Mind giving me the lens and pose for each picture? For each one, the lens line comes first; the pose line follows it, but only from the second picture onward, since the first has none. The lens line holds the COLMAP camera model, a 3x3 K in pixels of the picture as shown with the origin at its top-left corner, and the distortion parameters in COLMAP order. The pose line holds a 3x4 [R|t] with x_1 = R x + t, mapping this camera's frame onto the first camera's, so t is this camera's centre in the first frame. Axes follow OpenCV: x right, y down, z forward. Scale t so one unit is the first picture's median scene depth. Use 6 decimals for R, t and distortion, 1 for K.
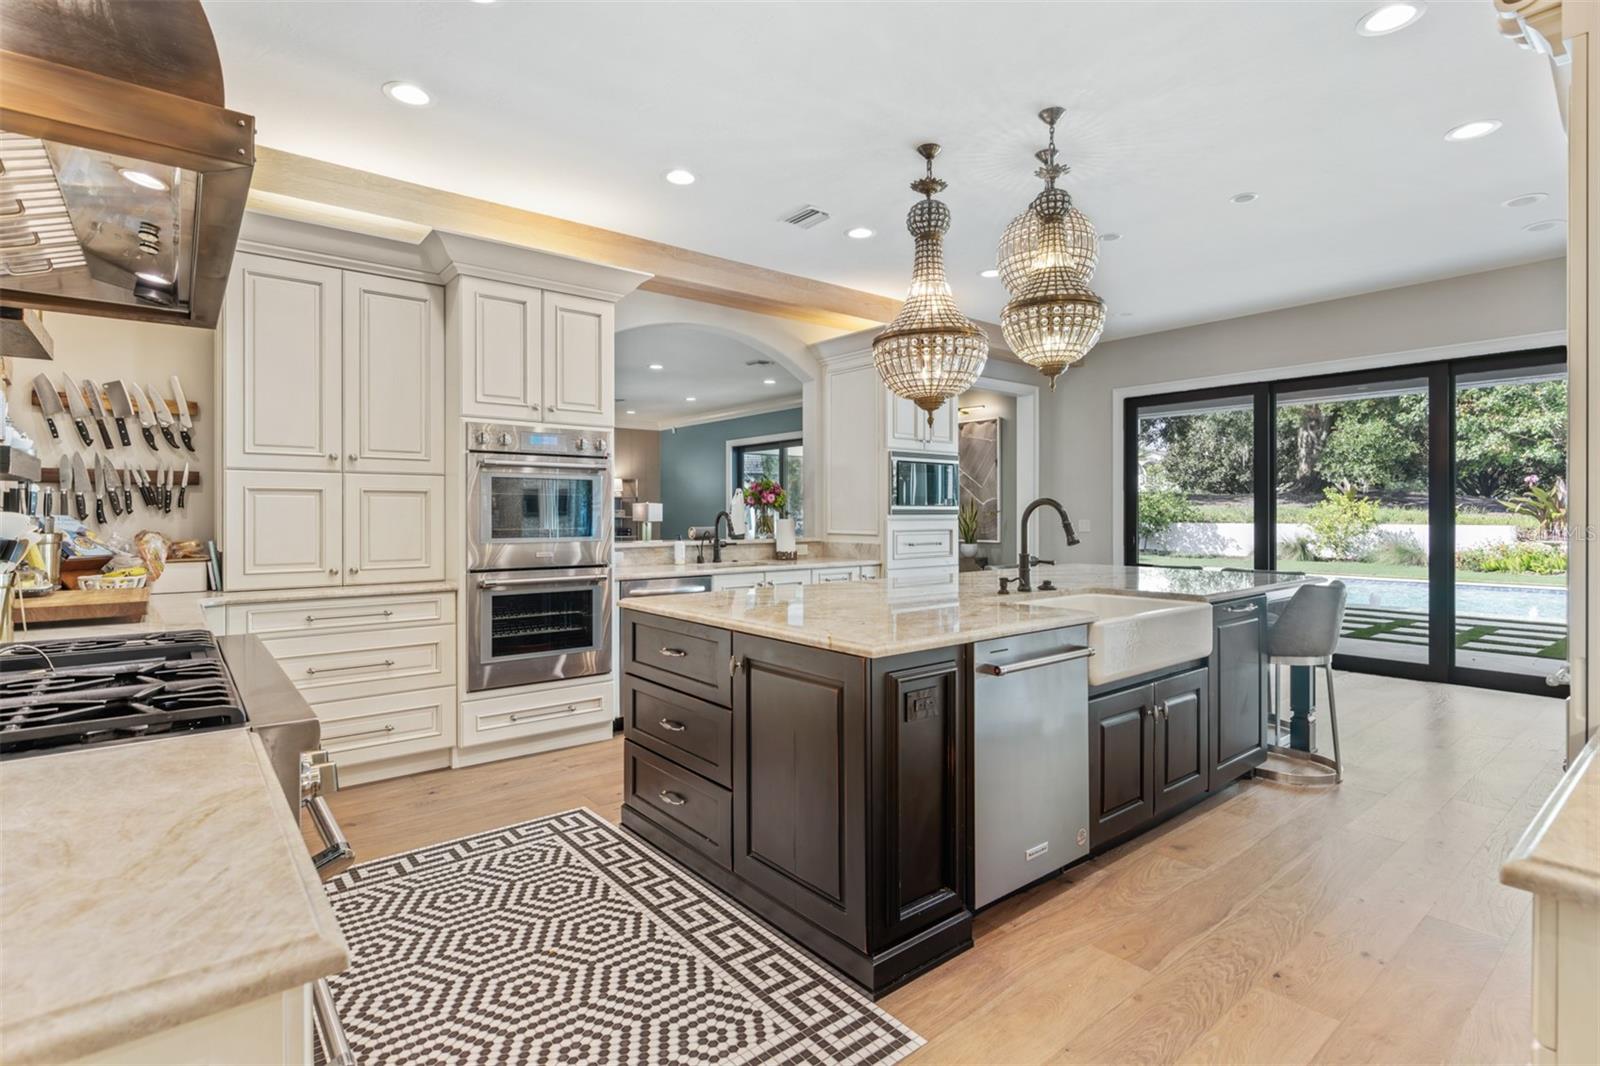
lens RADIAL K [[780.2, 0, 809.2], [0, 780.2, 528.5], [0, 0, 1]] dist [-0.004613, 0.000277]
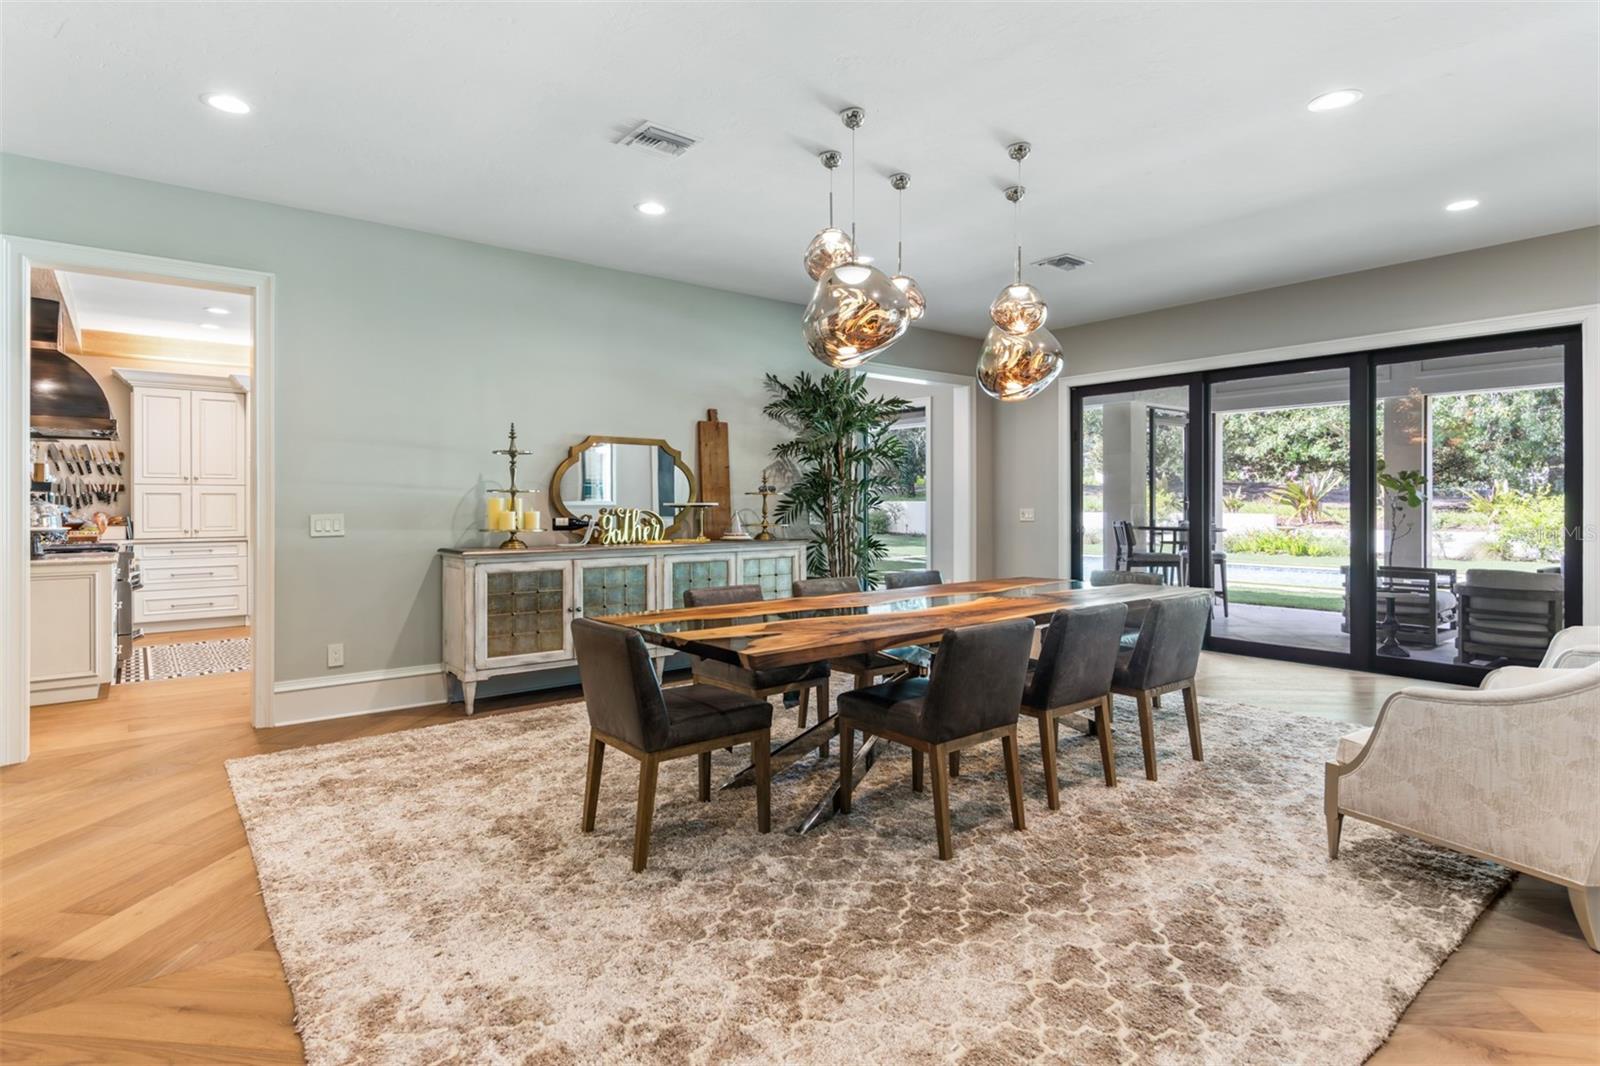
lens RADIAL K [[818.3, 0, 795.4], [0, 818.3, 517.1], [0, 0, 1]] dist [0.003219, 0.000702]
pose [[0.999934, -0.002278, -0.011271, 1.117097], [0.002277, 0.999997, -0.000082, 0.020995], [0.011271, 0.000056, 0.999936, -1.268579]]
